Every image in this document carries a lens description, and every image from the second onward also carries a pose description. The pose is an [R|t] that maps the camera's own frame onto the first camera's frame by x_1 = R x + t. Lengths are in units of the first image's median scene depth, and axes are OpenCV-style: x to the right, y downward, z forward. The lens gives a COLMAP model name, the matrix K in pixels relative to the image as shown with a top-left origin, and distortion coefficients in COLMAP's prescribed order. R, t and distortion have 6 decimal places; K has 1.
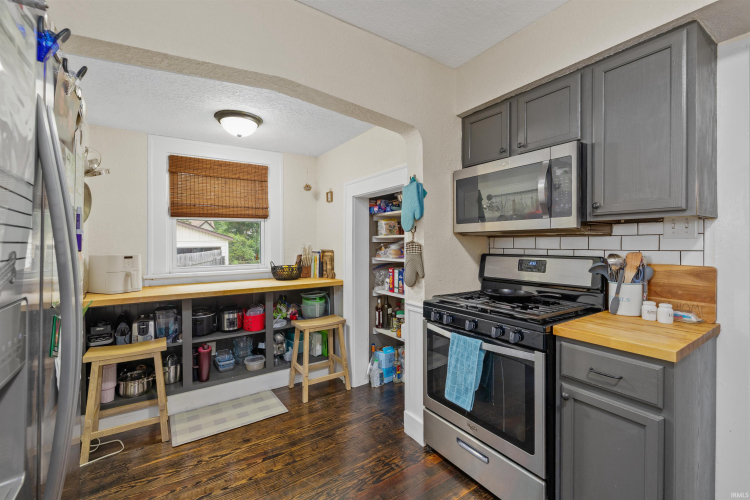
lens RADIAL K [[316.4, 0, 375.8], [0, 316.4, 246.1], [0, 0, 1]] dist [-0.000050, -0.001193]
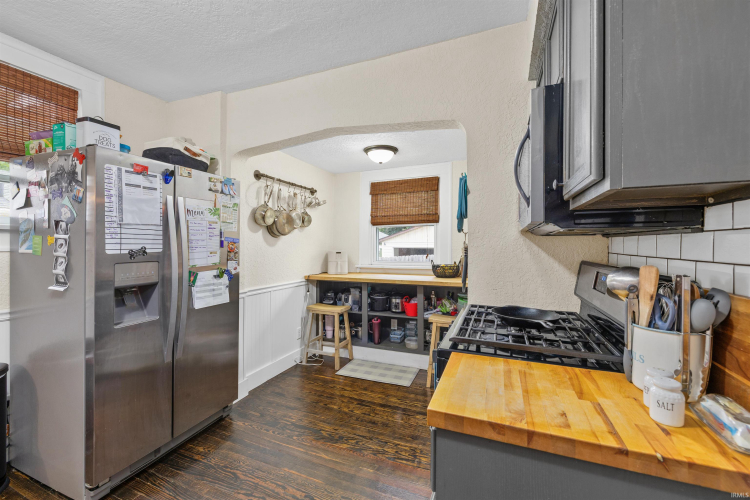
lens RADIAL K [[316.4, 0, 373.5], [0, 316.4, 247.6], [0, 0, 1]] dist [-0.000050, -0.001193]
pose [[0.556360, 0.010621, -0.830874, 0.631305], [-0.009472, 0.999934, 0.006440, -0.002707], [0.830888, 0.004287, 0.556424, 0.234282]]
